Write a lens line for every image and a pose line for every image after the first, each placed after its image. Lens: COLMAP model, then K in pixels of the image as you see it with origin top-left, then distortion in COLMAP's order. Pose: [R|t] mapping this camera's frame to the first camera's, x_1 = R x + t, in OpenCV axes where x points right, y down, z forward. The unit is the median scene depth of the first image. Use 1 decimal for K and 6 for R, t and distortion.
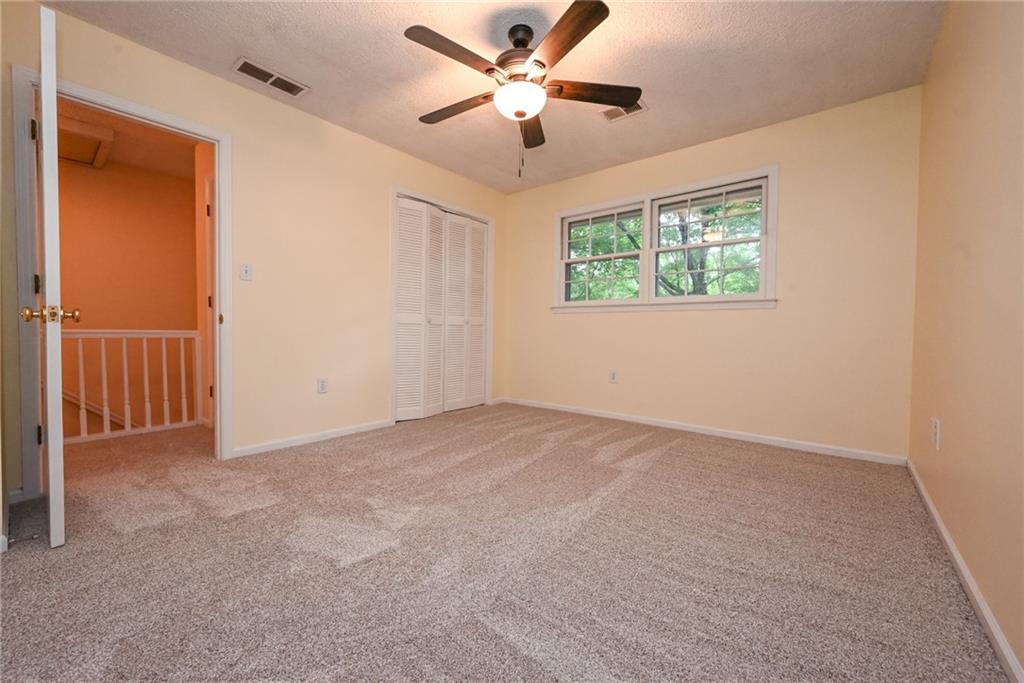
lens RADIAL K [[405.4, 0, 515.3], [0, 405.4, 335.2], [0, 0, 1]] dist [-0.002299, 0.000655]
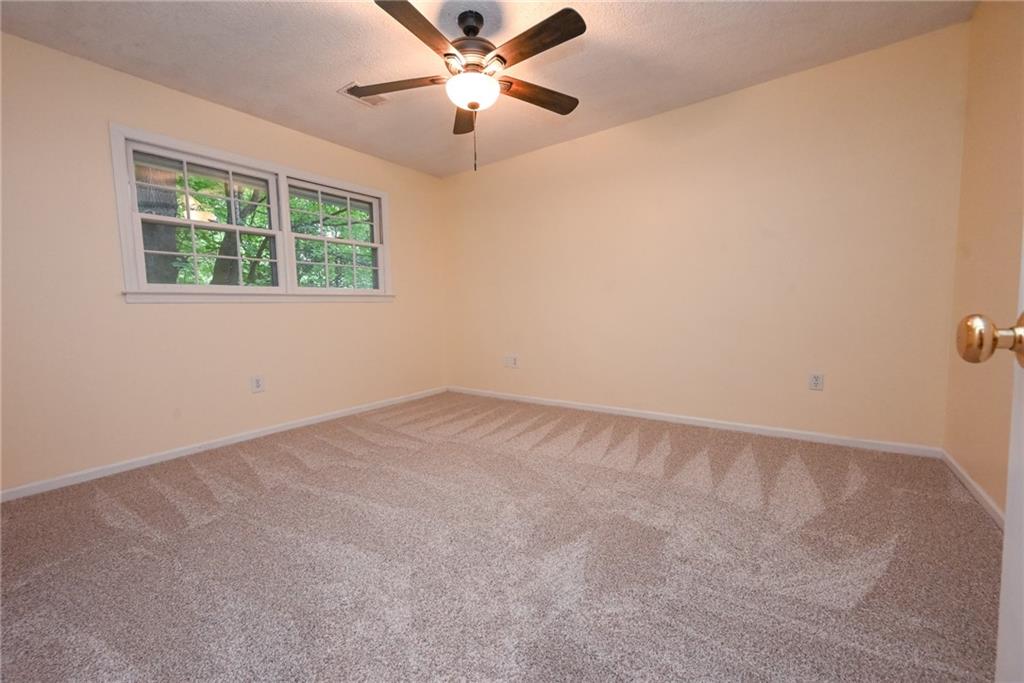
lens RADIAL K [[405.4, 0, 514.1], [0, 405.4, 343.3], [0, 0, 1]] dist [-0.002299, 0.000655]
pose [[-0.079250, -0.086677, 0.993079, -0.603912], [0.047040, 0.994778, 0.090579, -0.026654], [-0.995744, 0.053893, -0.074759, 0.578896]]
